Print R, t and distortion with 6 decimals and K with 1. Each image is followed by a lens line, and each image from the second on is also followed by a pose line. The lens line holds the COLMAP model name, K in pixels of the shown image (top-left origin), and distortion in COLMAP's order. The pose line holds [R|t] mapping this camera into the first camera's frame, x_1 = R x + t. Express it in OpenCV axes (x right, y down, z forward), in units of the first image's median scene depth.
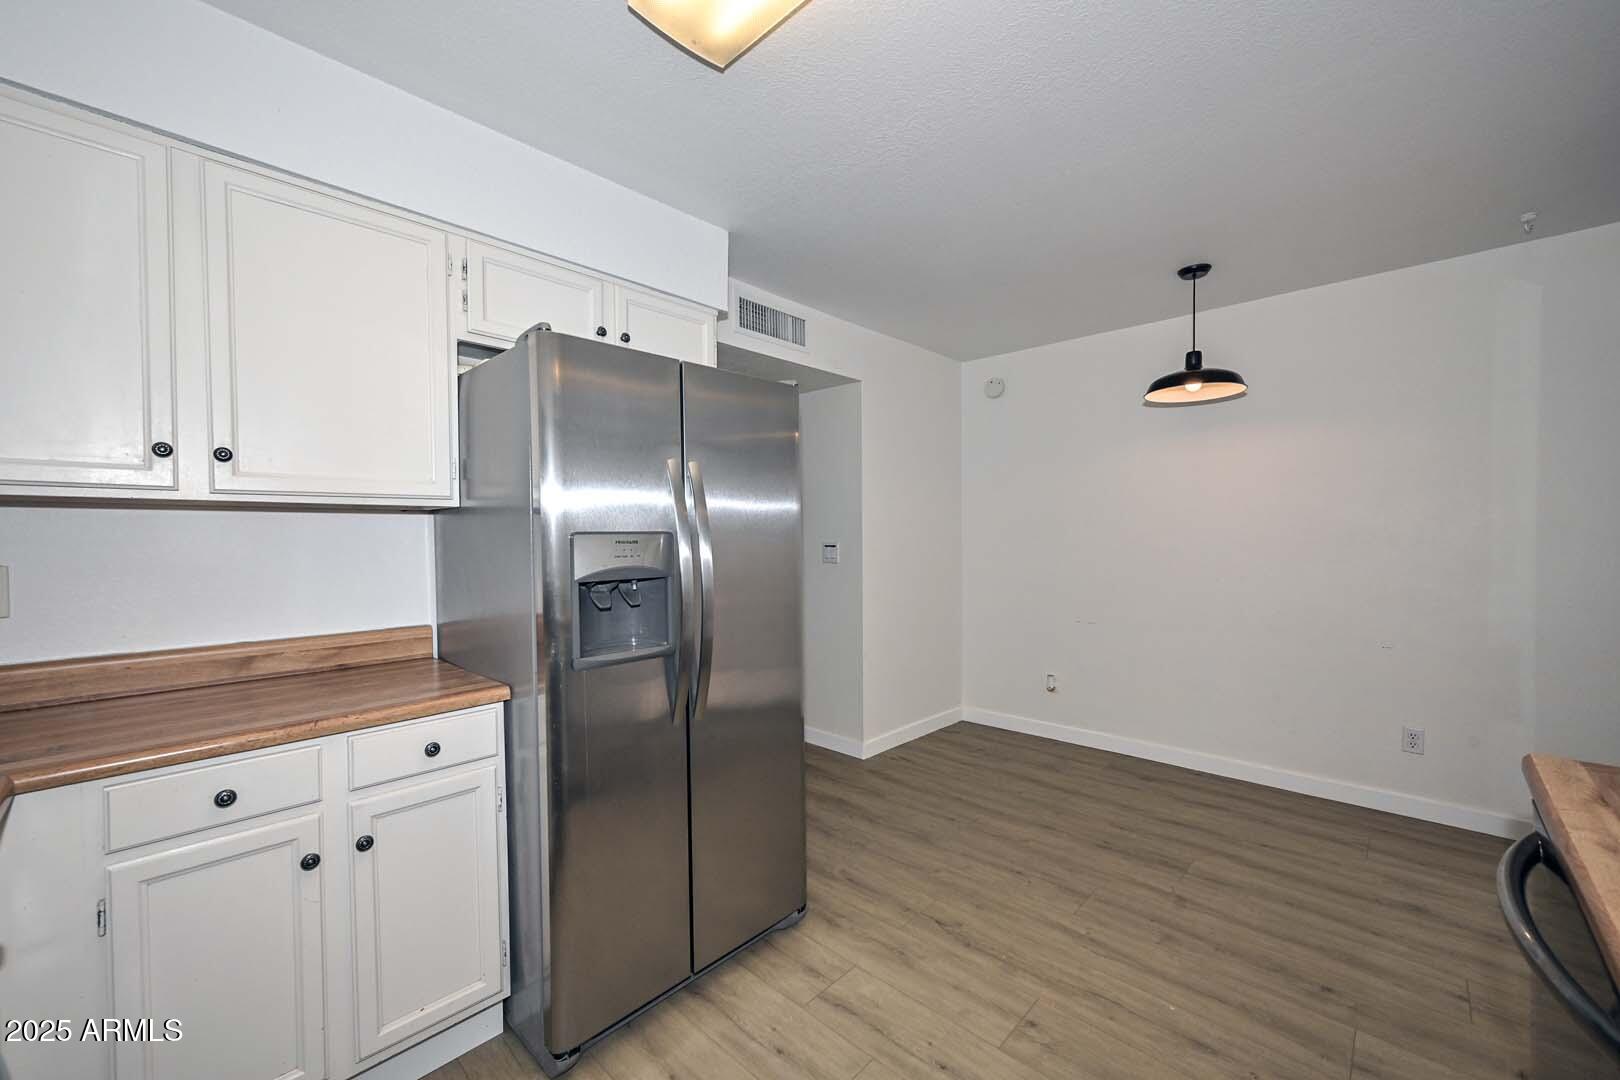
lens RADIAL K [[637.1, 0, 815.1], [0, 637.1, 541.3], [0, 0, 1]] dist [0.000206, 0.000269]
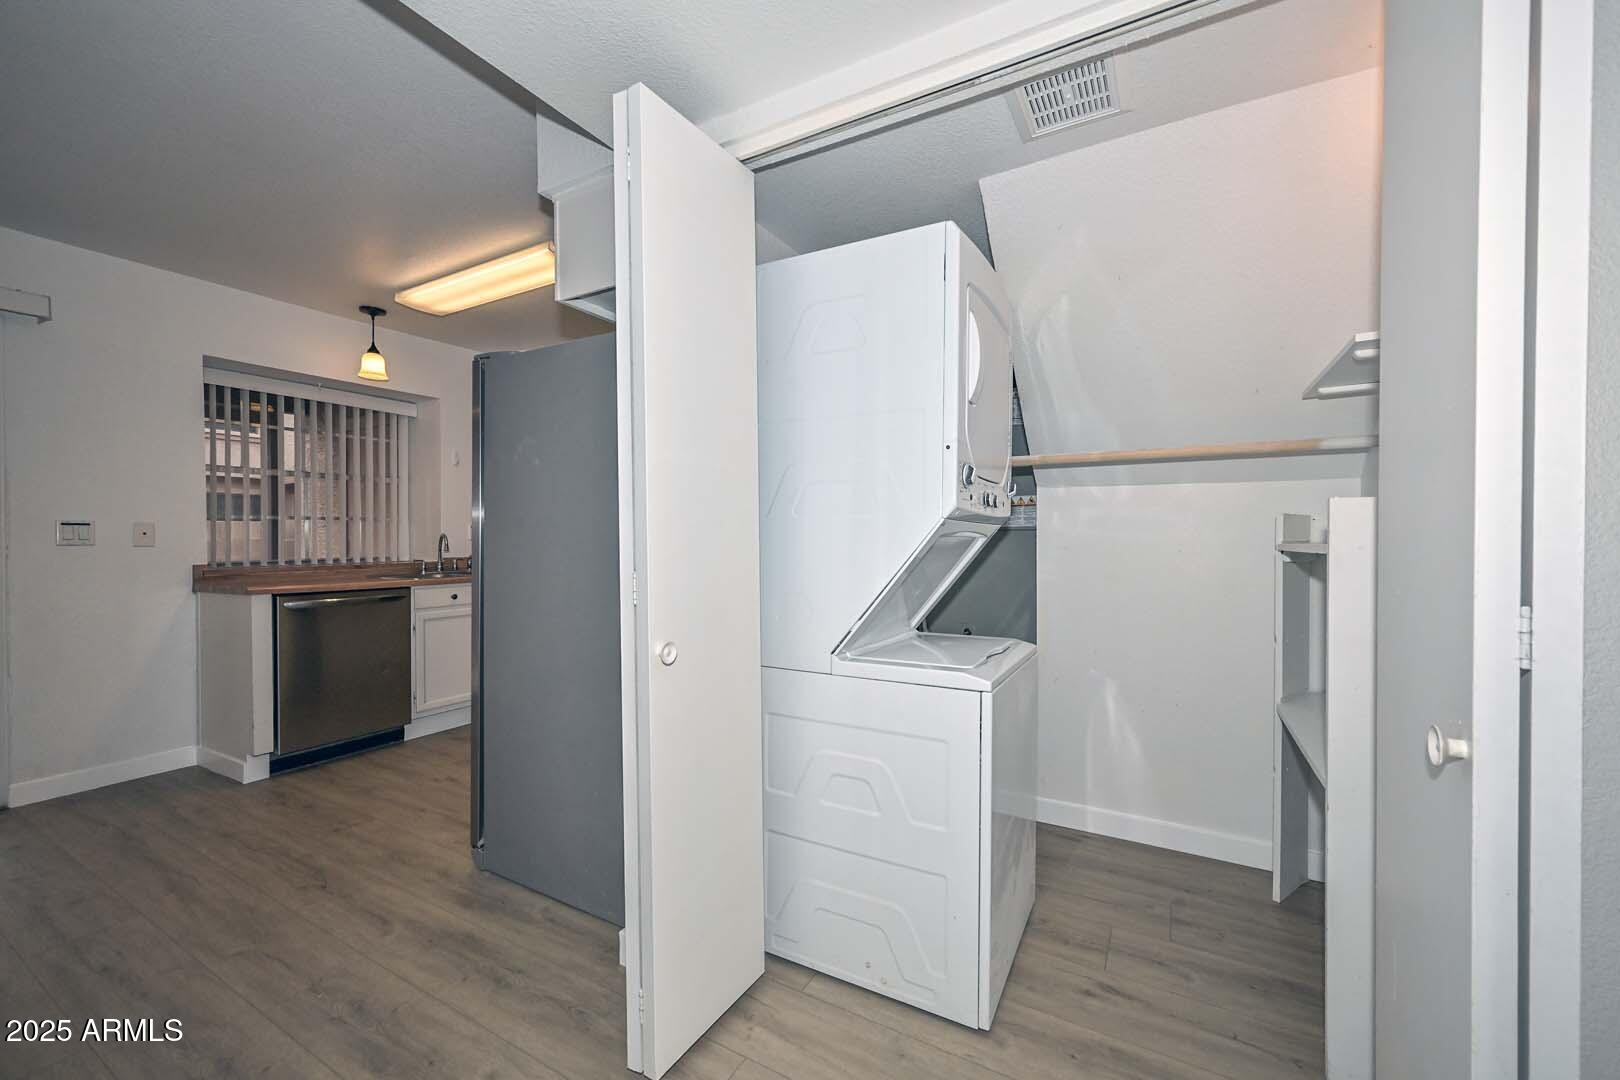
lens RADIAL K [[637.1, 0, 815.1], [0, 637.1, 541.3], [0, 0, 1]] dist [0.000206, 0.000269]
pose [[-0.971763, 0.007729, -0.235833, -0.417091], [0.003783, 0.999845, 0.017182, 0.057869], [0.235929, 0.015804, -0.971642, 2.784595]]
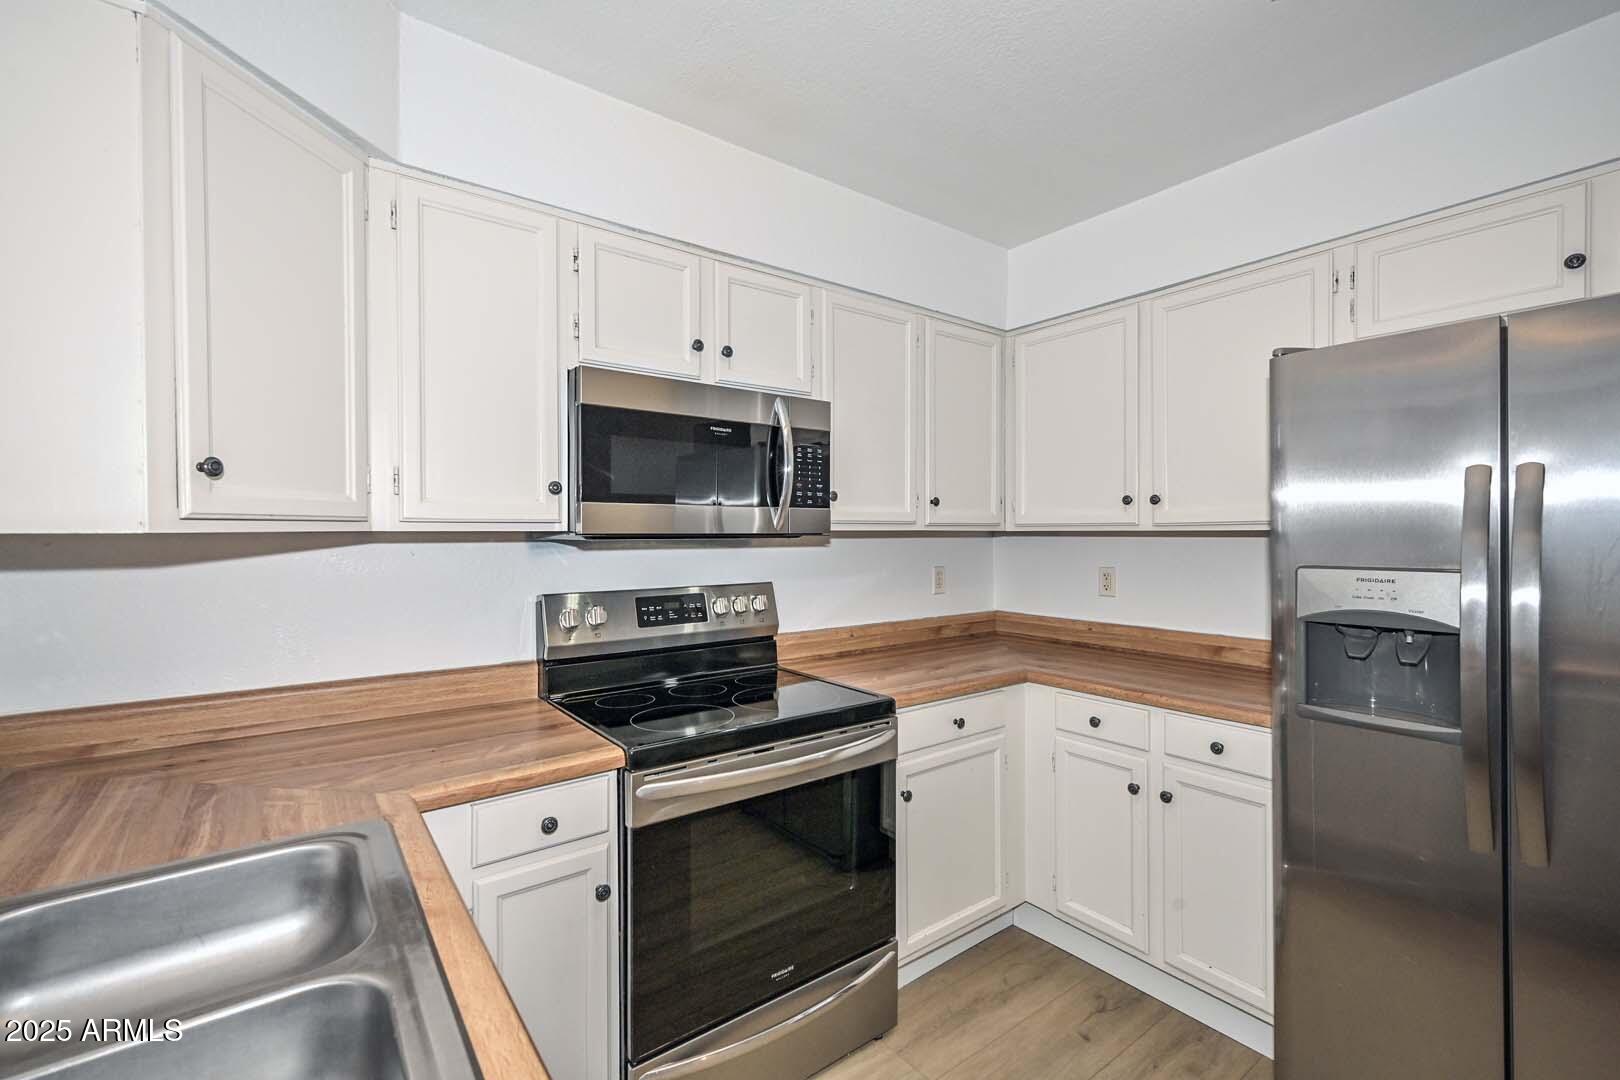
lens RADIAL K [[691.7, 0, 810.0], [0, 691.7, 540.0], [0, 0, 1]] dist [-0.000286, 0.000031]
pose [[-0.172308, 0.018067, -0.984877, 0.661301], [-0.000922, 0.999828, 0.018503, -0.063379], [0.985043, 0.004096, -0.172262, 0.430655]]
